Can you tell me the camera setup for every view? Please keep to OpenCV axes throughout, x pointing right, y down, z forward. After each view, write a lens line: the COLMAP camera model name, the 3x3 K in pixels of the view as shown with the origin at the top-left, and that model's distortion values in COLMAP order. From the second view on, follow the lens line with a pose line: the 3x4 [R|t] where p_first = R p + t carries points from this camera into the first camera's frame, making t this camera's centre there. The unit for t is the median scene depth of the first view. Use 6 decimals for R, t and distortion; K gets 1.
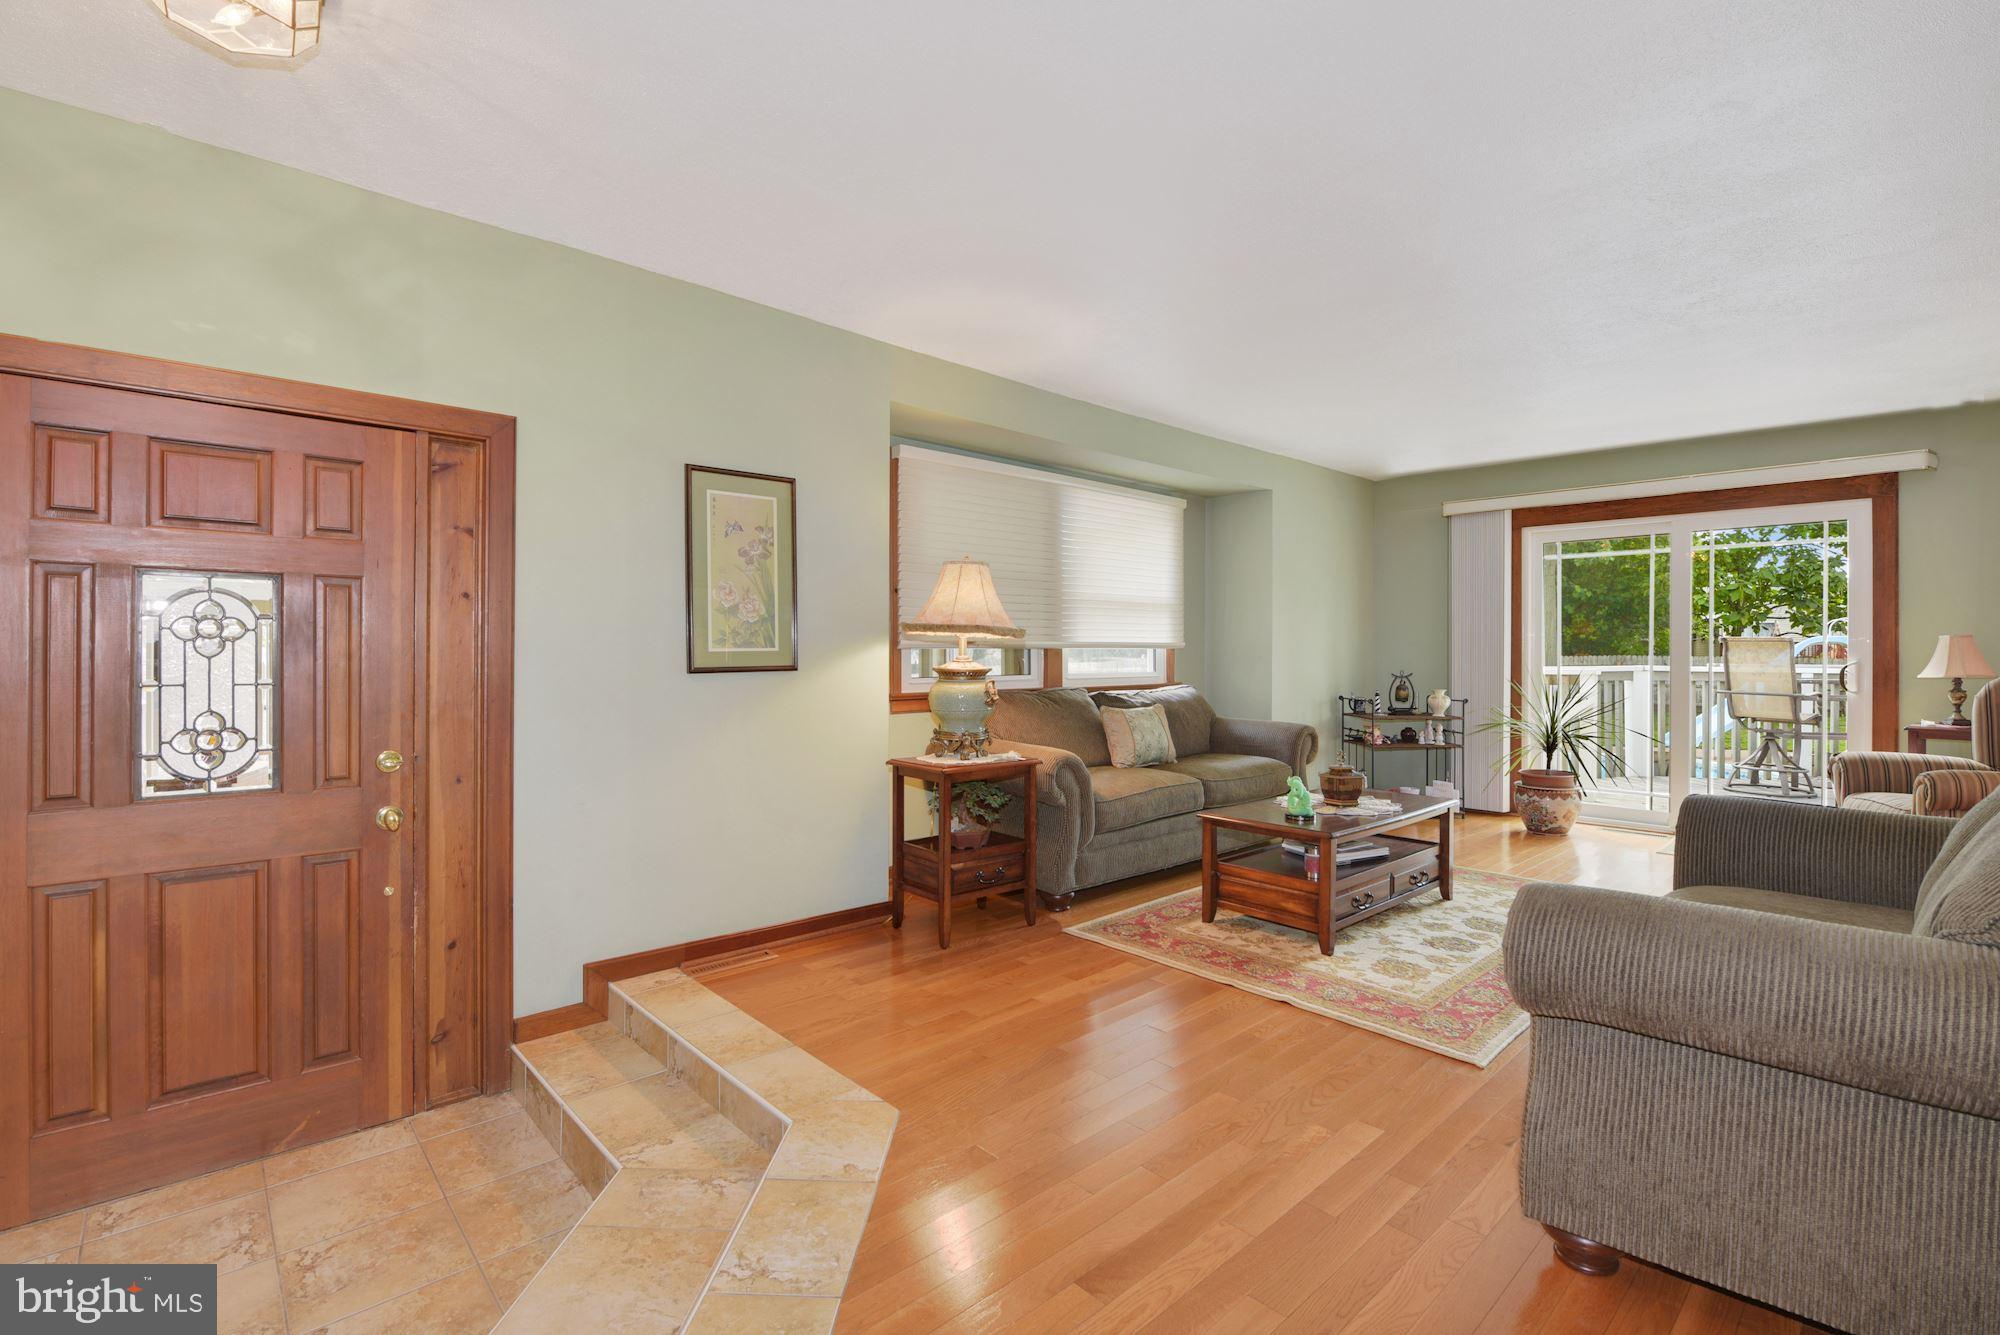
lens RADIAL K [[810.3, 0, 994.2], [0, 810.3, 655.6], [0, 0, 1]] dist [0.000285, -0.000040]
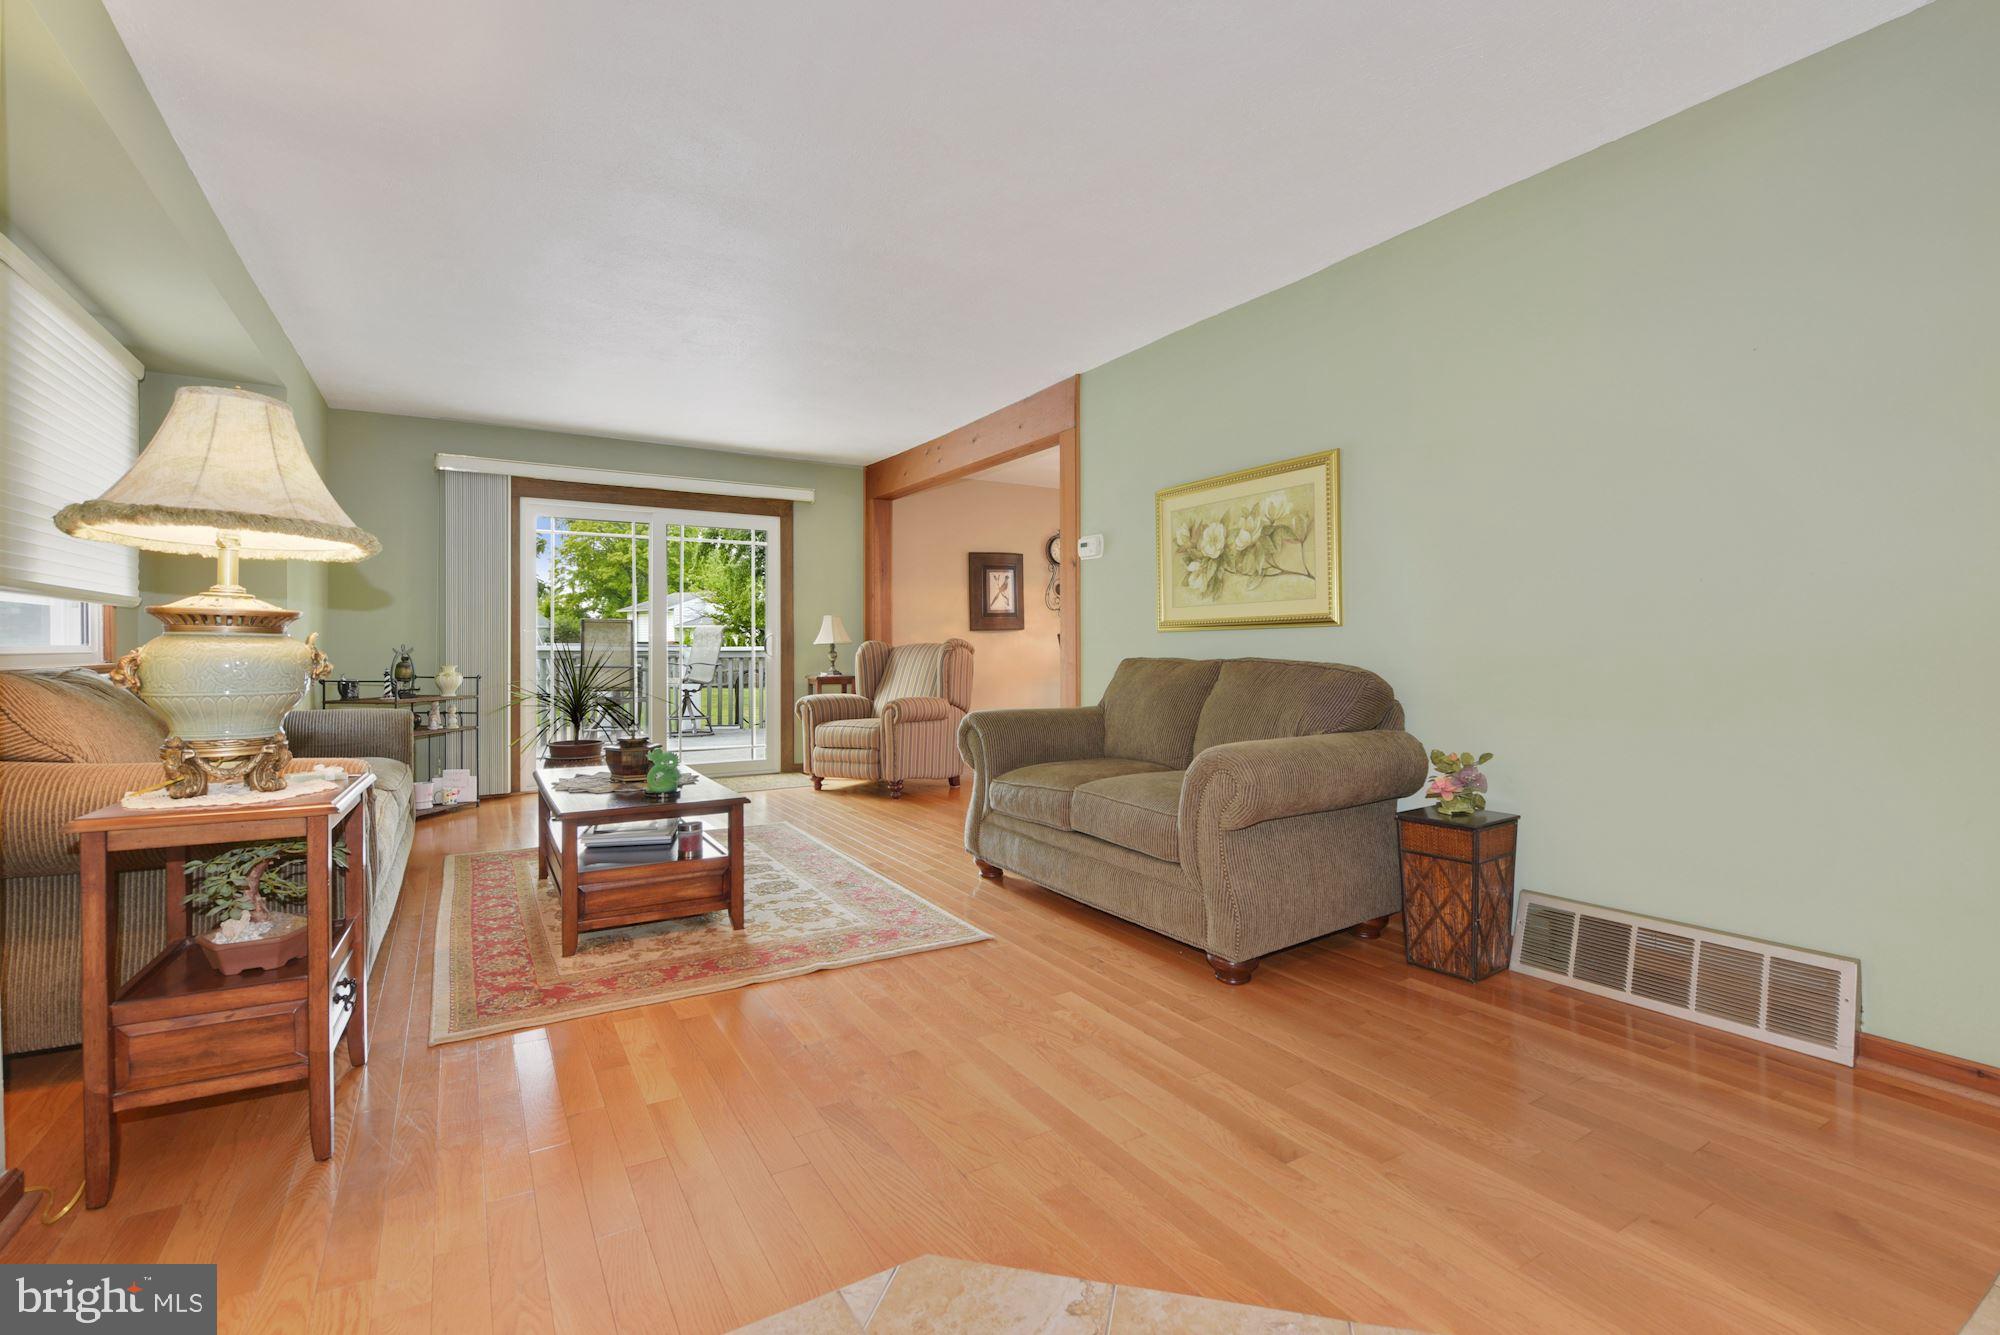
lens RADIAL K [[864.3, 0, 987.2], [0, 864.3, 638.6], [0, 0, 1]] dist [-0.001368, -0.000271]
pose [[0.268619, 0.003648, 0.963240, -0.432817], [0.001346, 0.999990, -0.004162, 0.038047], [-0.963246, 0.002415, 0.268612, 0.425875]]
